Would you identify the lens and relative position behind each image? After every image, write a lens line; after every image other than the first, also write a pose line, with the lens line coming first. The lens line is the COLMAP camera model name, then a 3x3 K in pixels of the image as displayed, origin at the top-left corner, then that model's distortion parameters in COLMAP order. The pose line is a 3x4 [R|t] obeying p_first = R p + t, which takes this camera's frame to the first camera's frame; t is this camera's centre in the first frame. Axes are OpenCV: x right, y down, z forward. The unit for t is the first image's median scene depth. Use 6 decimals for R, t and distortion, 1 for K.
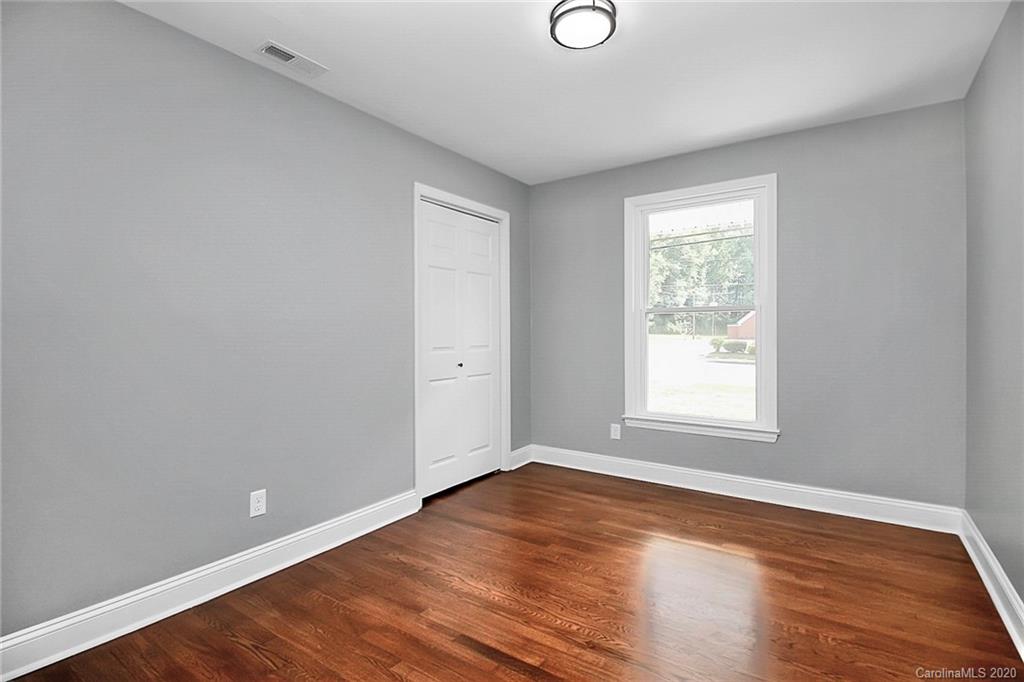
lens RADIAL K [[496.0, 0, 510.2], [0, 496.0, 332.4], [0, 0, 1]] dist [-0.003004, -0.000972]
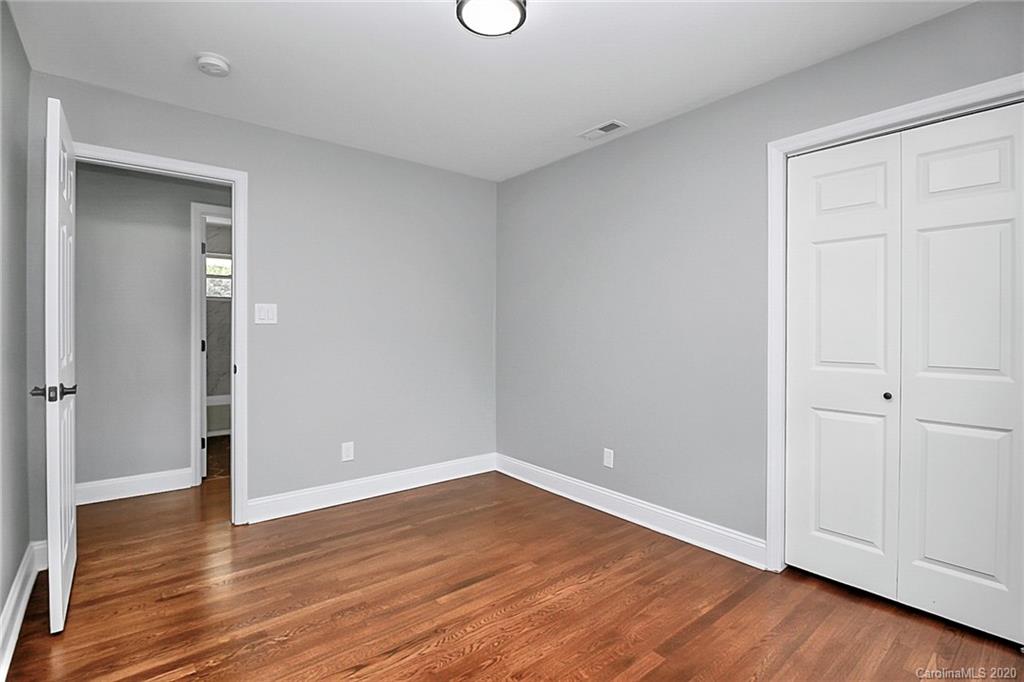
lens RADIAL K [[485.0, 0, 511.3], [0, 485.0, 334.5], [0, 0, 1]] dist [-0.003665, -0.000883]
pose [[-0.287764, 0.010454, -0.957644, 0.861162], [0.000528, 0.999942, 0.010757, -0.019401], [0.957701, 0.002590, -0.287753, 1.116216]]
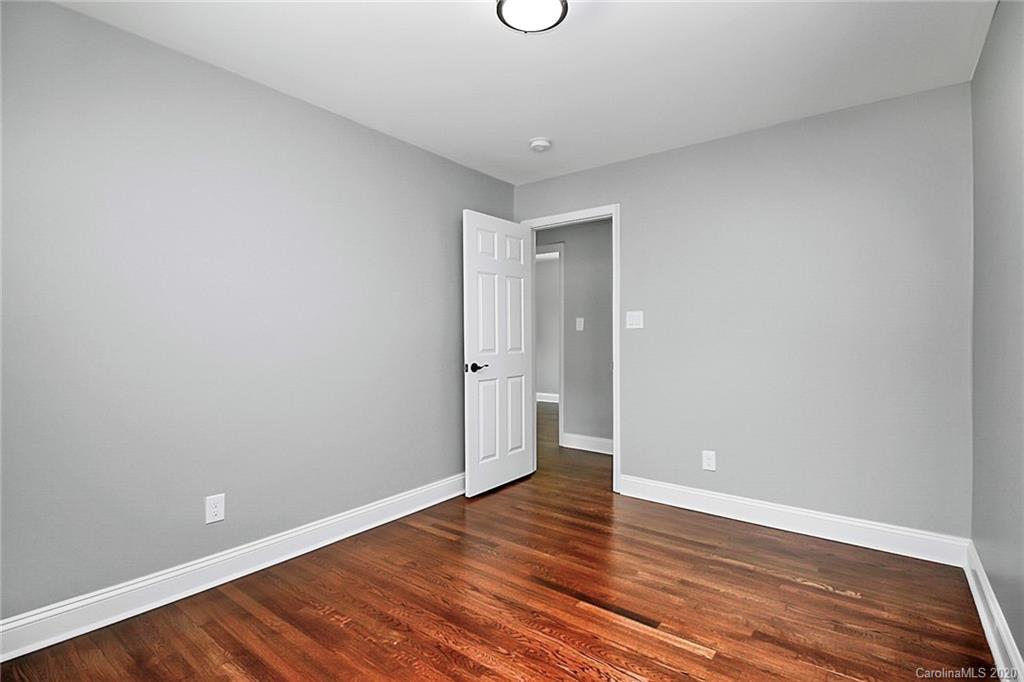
lens RADIAL K [[481.0, 0, 512.0], [0, 481.0, 341.0], [0, 0, 1]] dist [-0.002098, -0.000353]
pose [[-0.998619, 0.003576, 0.052411, 0.121105], [0.004023, 0.999956, 0.008435, -0.010005], [-0.052378, 0.008635, -0.998590, 1.623564]]
